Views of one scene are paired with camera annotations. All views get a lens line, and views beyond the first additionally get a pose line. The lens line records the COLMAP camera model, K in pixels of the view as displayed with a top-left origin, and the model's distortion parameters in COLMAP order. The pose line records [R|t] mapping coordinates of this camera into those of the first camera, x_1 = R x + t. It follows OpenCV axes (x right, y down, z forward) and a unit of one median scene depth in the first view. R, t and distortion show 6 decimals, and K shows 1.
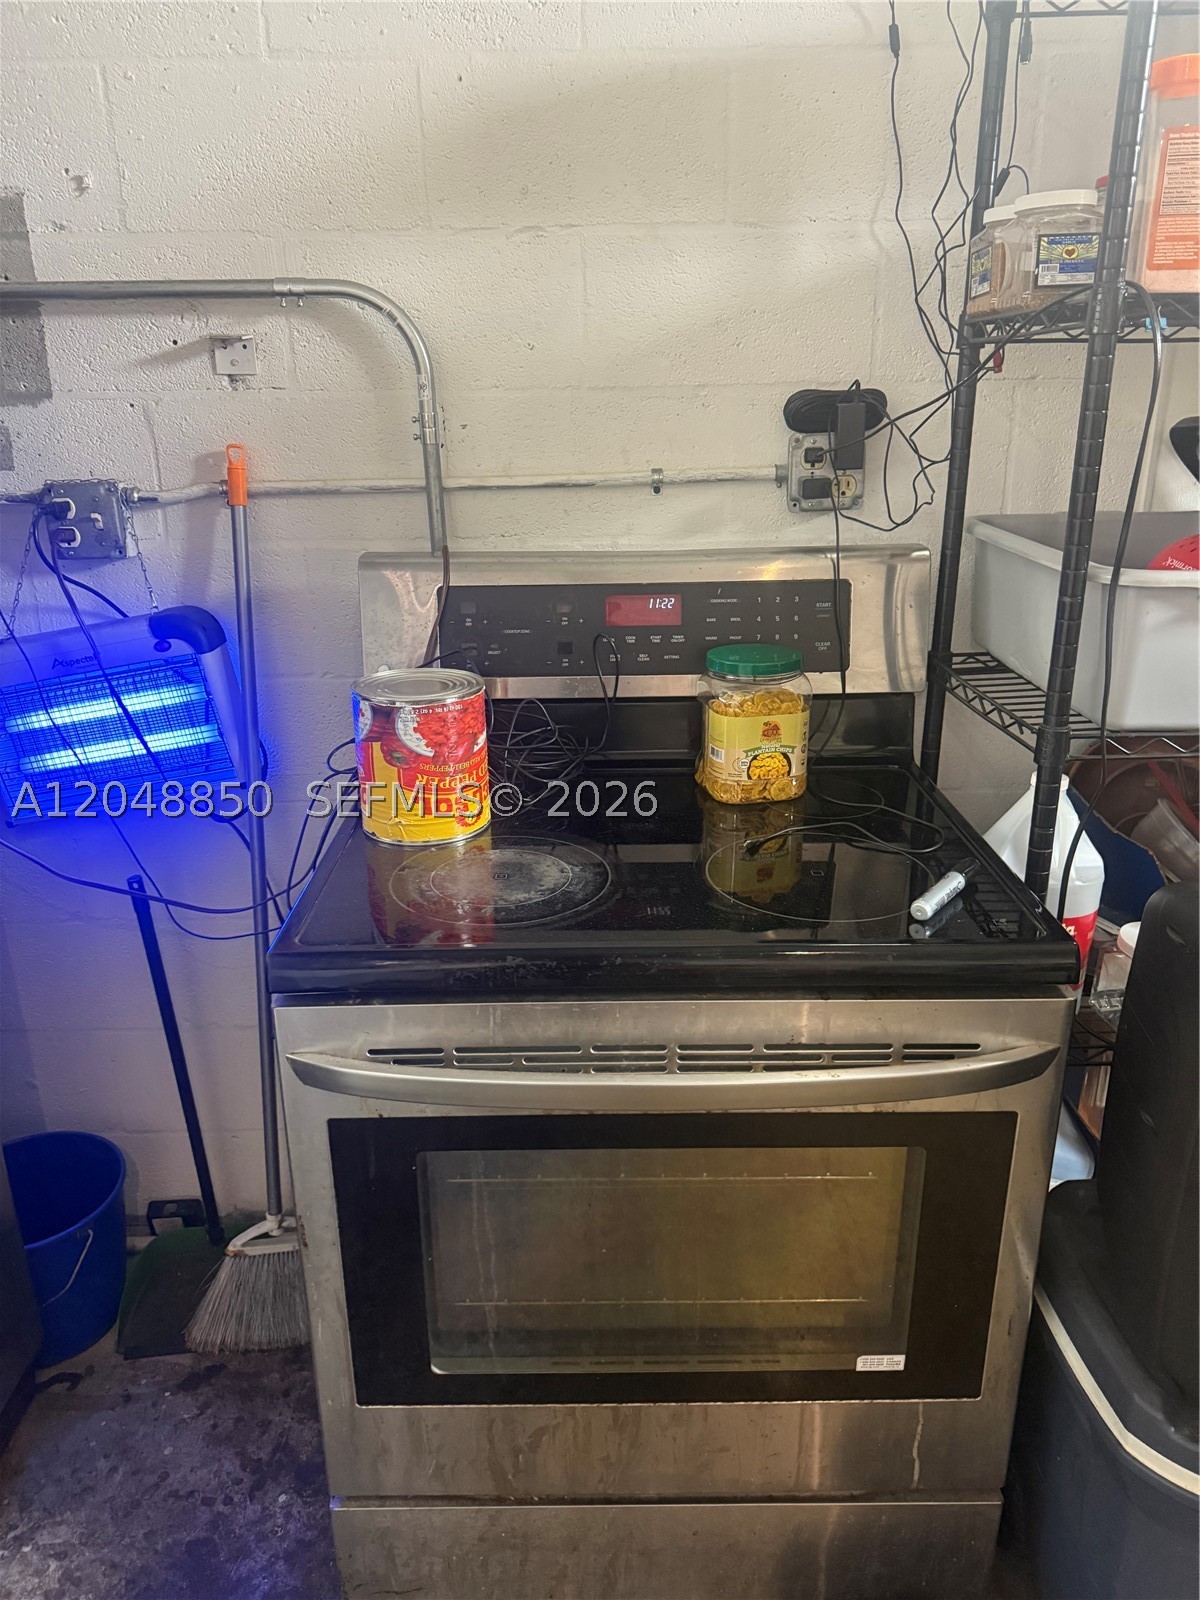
lens RADIAL K [[1145.0, 0, 600.0], [0, 1145.0, 800.0], [0, 0, 1]] dist [0.019745, -0.026914]
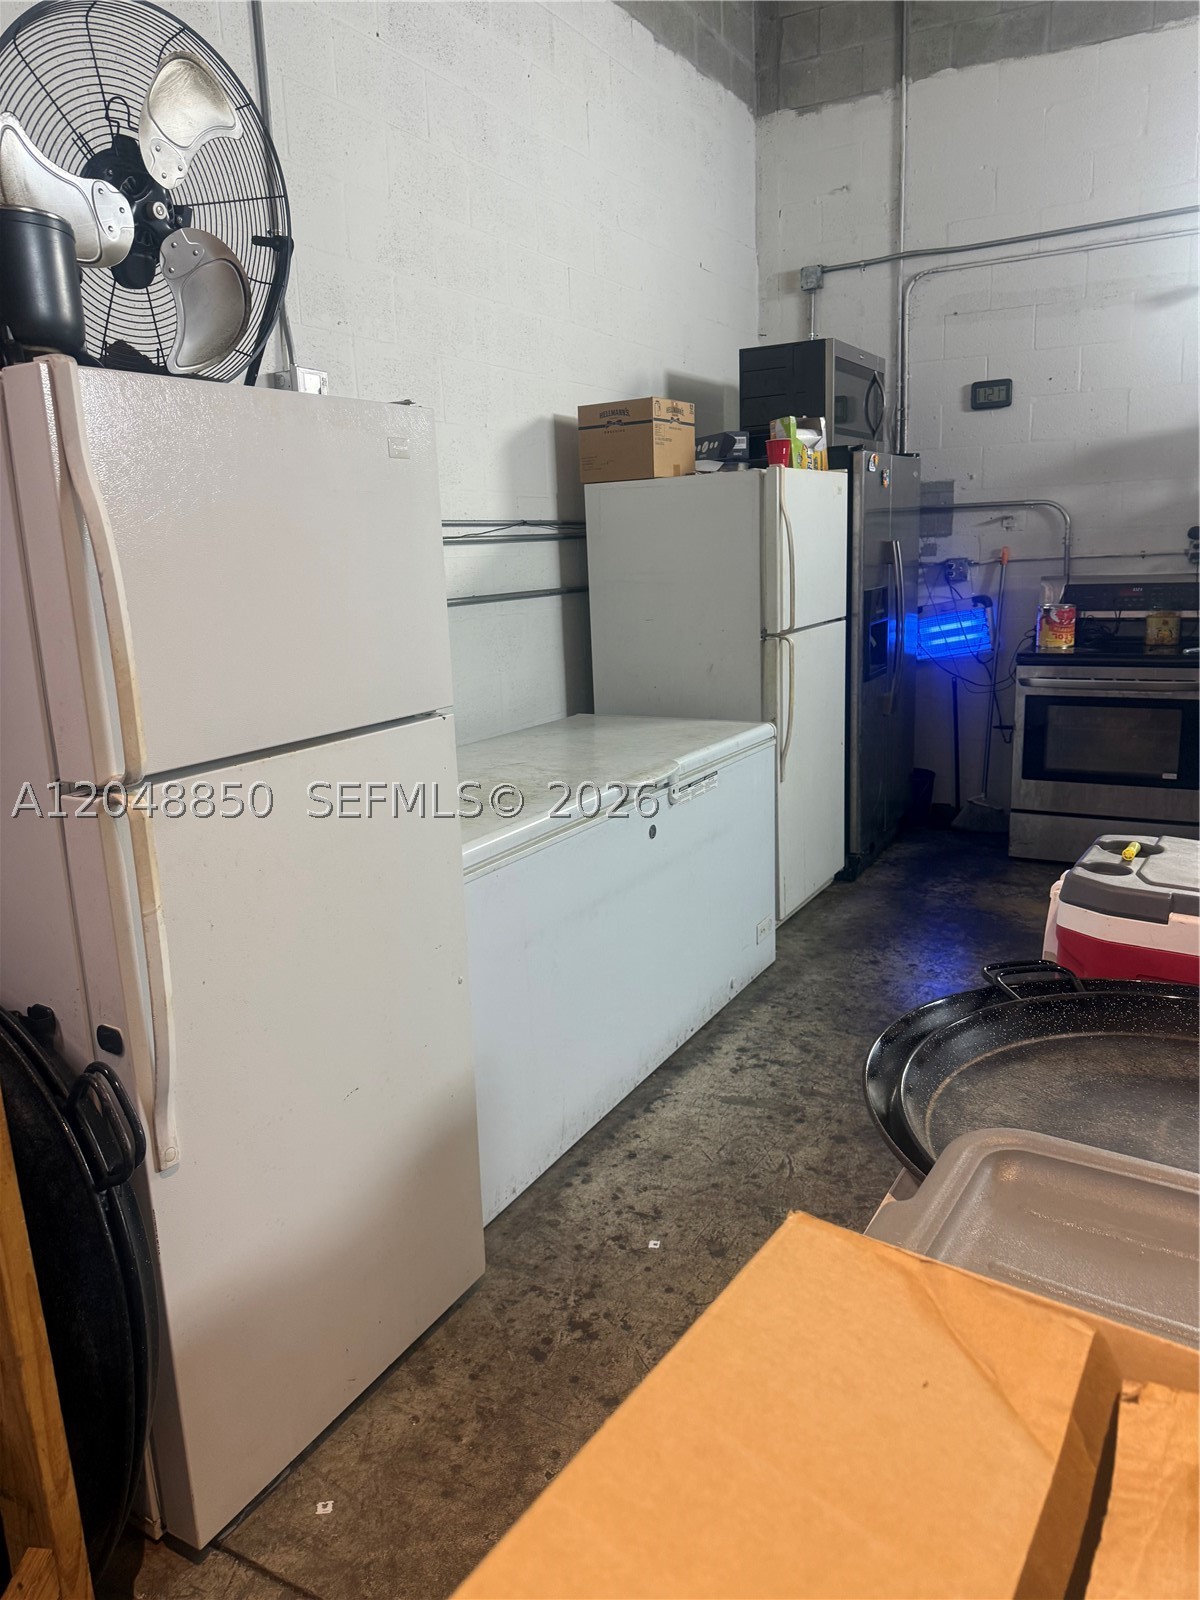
lens RADIAL K [[1145.0, 0, 600.0], [0, 1145.0, 800.0], [0, 0, 1]] dist [0.019745, -0.026914]
pose [[0.870575, 0.083431, -0.484910, 0.350340], [-0.137566, 0.987489, -0.077074, 0.865391], [0.472413, 0.133806, 0.871161, -2.448755]]
